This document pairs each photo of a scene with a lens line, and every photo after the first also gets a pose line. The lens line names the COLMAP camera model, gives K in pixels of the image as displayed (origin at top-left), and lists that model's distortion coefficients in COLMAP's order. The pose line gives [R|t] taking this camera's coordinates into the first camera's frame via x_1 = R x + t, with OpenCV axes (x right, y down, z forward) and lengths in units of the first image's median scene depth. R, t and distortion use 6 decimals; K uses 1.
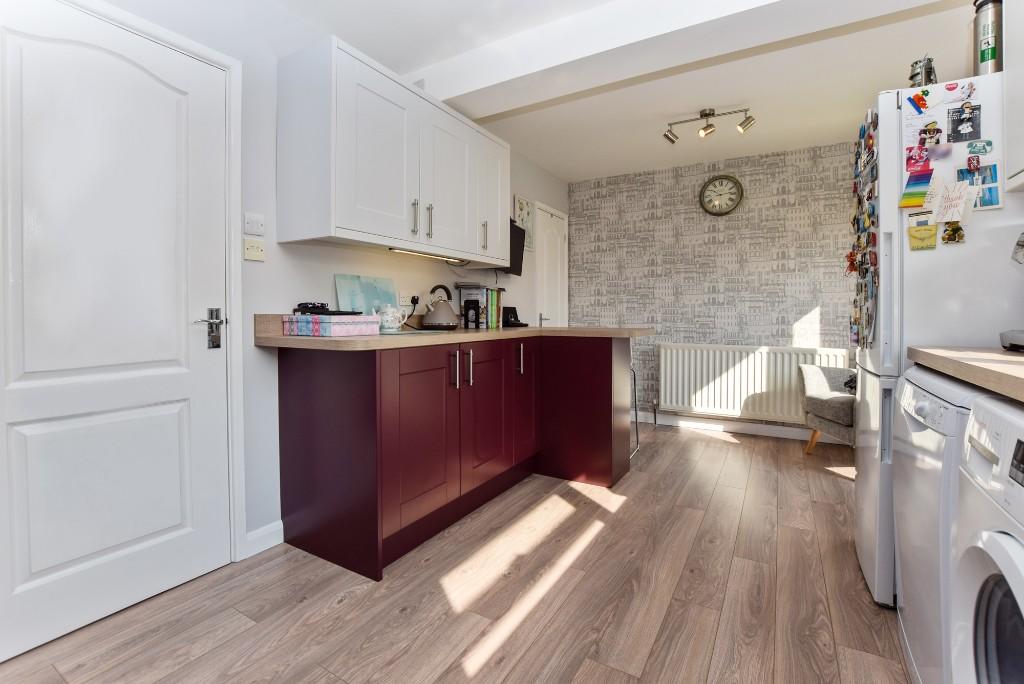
lens RADIAL K [[466.0, 0, 505.7], [0, 466.0, 325.0], [0, 0, 1]] dist [-0.033972, 0.008054]
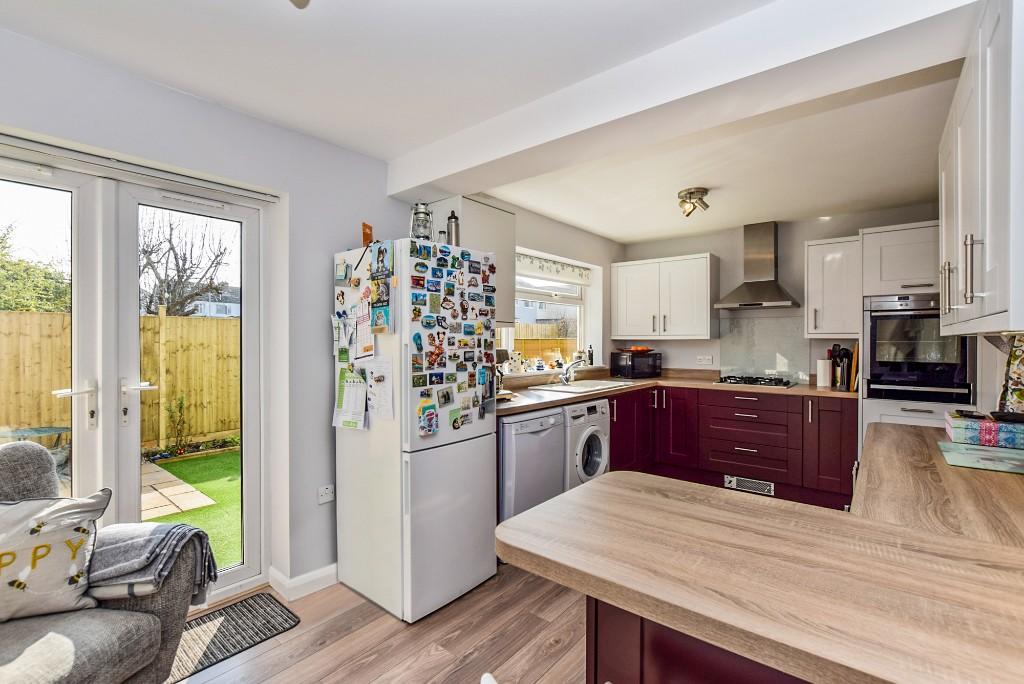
lens RADIAL K [[463.2, 0, 512.0], [0, 463.2, 342.0], [0, 0, 1]] dist [-0.001716, -0.000145]
pose [[-0.988737, -0.000258, 0.149660, 0.394306], [0.003337, 0.999712, 0.023770, -0.184773], [-0.149623, 0.024001, -0.988452, 1.962712]]
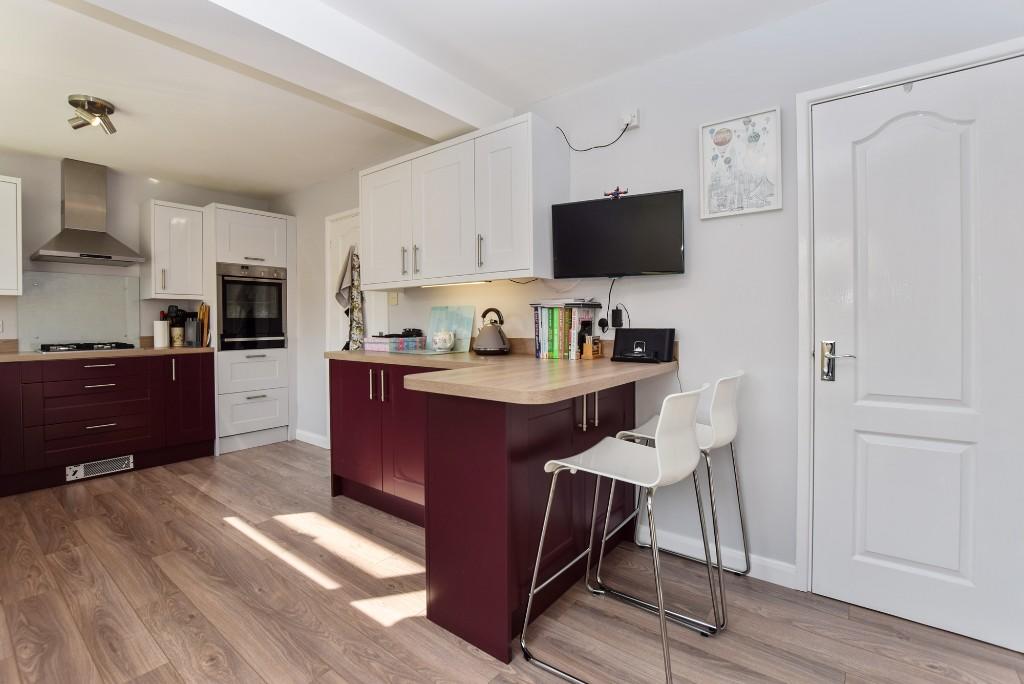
lens RADIAL K [[466.0, 0, 505.7], [0, 466.0, 325.0], [0, 0, 1]] dist [-0.033972, 0.008054]
pose [[-0.133565, 0.011729, -0.990971, 1.107534], [-0.011360, 0.999846, 0.013365, -0.086356], [0.990975, 0.013043, -0.133412, 1.562421]]
